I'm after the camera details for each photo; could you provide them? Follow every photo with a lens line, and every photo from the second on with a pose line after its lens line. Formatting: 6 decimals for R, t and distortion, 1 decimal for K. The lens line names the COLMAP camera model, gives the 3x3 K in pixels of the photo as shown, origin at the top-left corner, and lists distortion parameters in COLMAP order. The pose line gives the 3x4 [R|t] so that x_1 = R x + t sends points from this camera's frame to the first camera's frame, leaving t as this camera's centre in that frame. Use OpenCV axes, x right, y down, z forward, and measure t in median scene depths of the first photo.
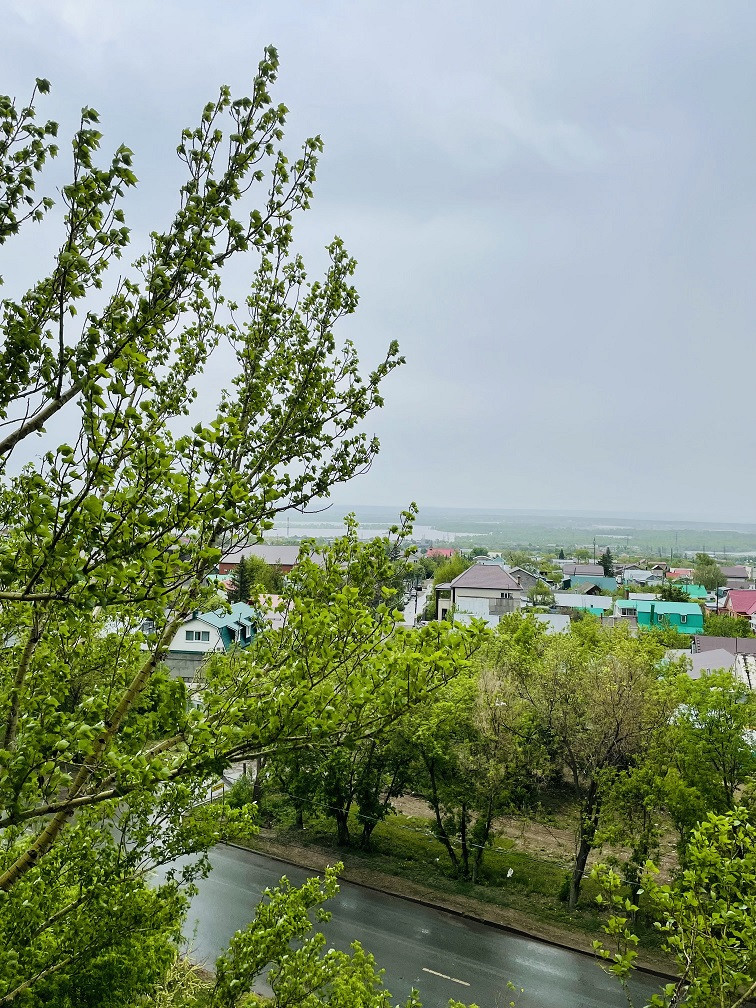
lens RADIAL K [[785.9, 0, 378.0], [0, 785.9, 504.0], [0, 0, 1]] dist [0.194143, 0.000784]
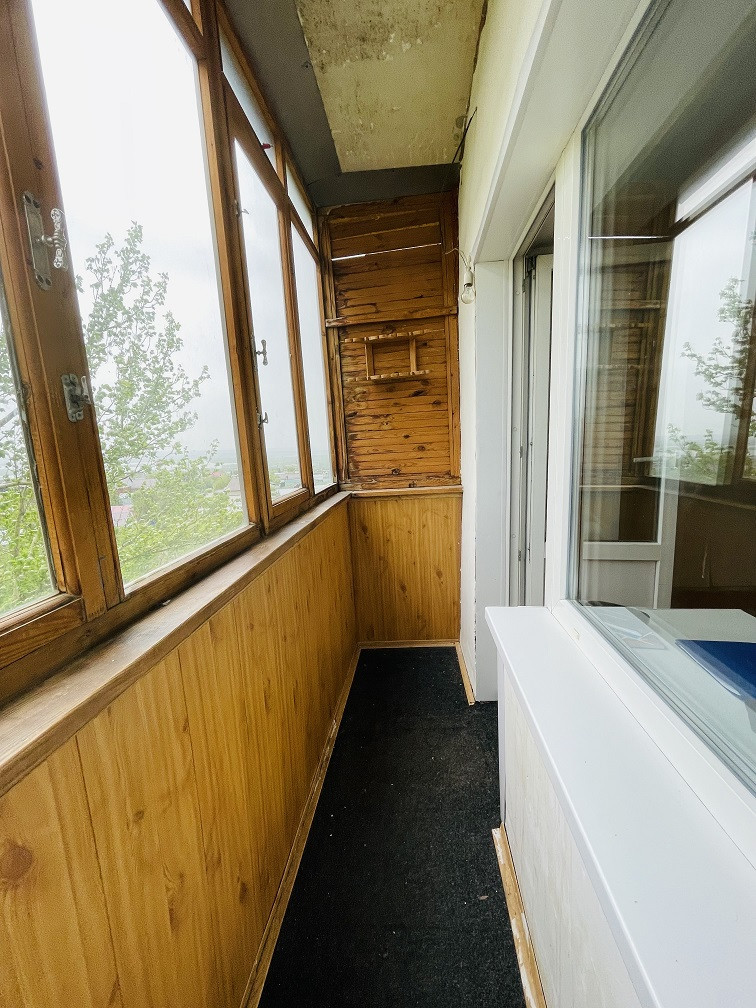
lens RADIAL K [[410.5, 0, 378.0], [0, 410.5, 504.0], [0, 0, 1]] dist [-0.000652, -0.000361]
pose [[0.893770, -0.075421, 0.442140, -0.077533], [0.011132, 0.989188, 0.146233, 0.002960], [-0.448388, -0.125776, 0.884945, -0.223715]]
